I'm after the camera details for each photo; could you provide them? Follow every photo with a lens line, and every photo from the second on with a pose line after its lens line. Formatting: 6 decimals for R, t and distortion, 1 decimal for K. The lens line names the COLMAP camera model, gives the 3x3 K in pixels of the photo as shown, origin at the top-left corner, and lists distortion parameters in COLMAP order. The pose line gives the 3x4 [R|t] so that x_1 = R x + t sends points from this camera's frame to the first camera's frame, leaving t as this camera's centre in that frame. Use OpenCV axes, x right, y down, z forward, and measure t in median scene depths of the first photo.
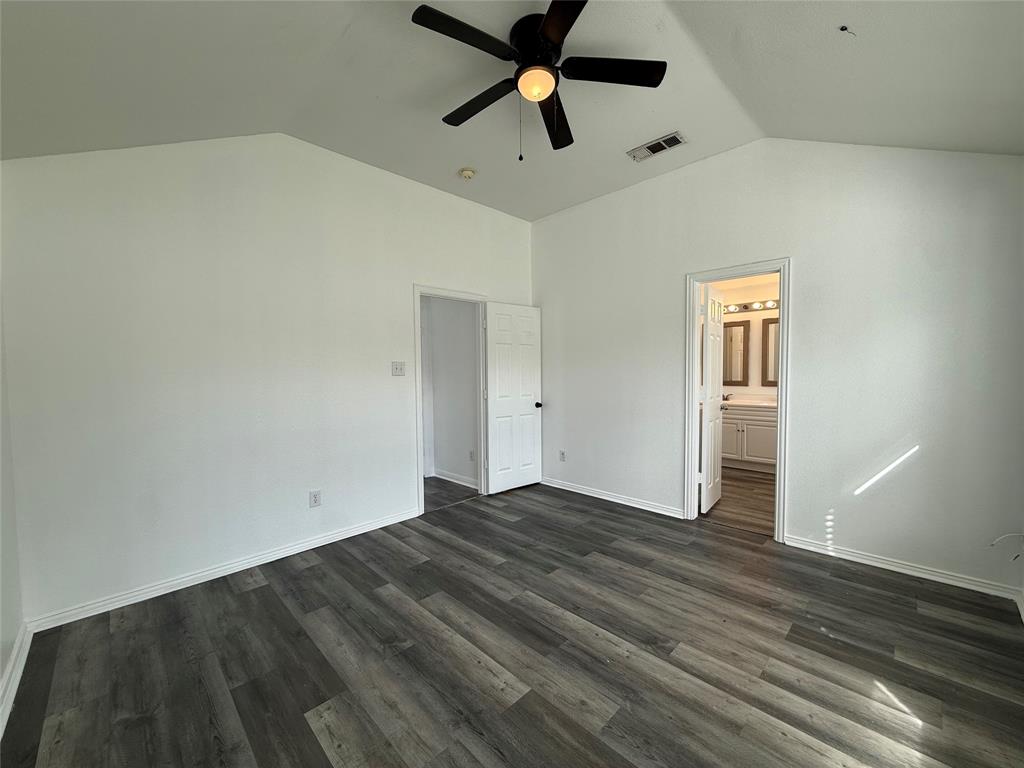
lens RADIAL K [[403.8, 0, 512.8], [0, 403.8, 383.1], [0, 0, 1]] dist [0.000098, 0.000459]
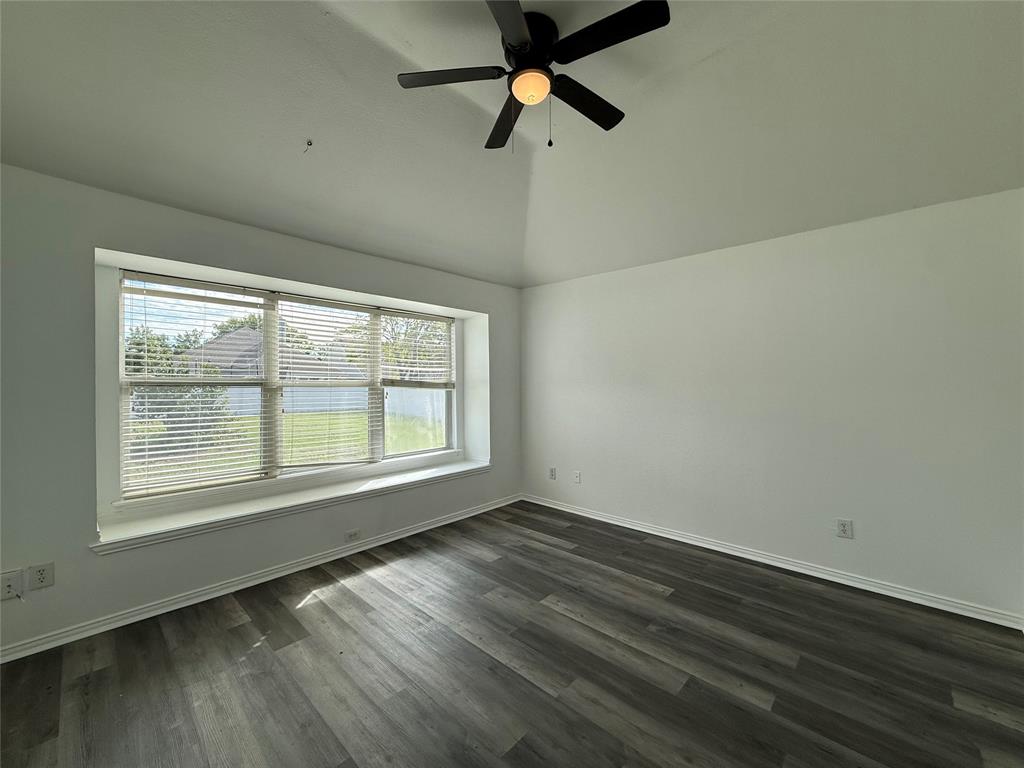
lens RADIAL K [[403.8, 0, 513.3], [0, 403.8, 383.1], [0, 0, 1]] dist [0.000098, 0.000459]
pose [[-0.999026, 0.018396, -0.040107, 0.143632], [0.017129, 0.999350, 0.031705, -0.065998], [0.040664, 0.030987, -0.998692, 1.902346]]
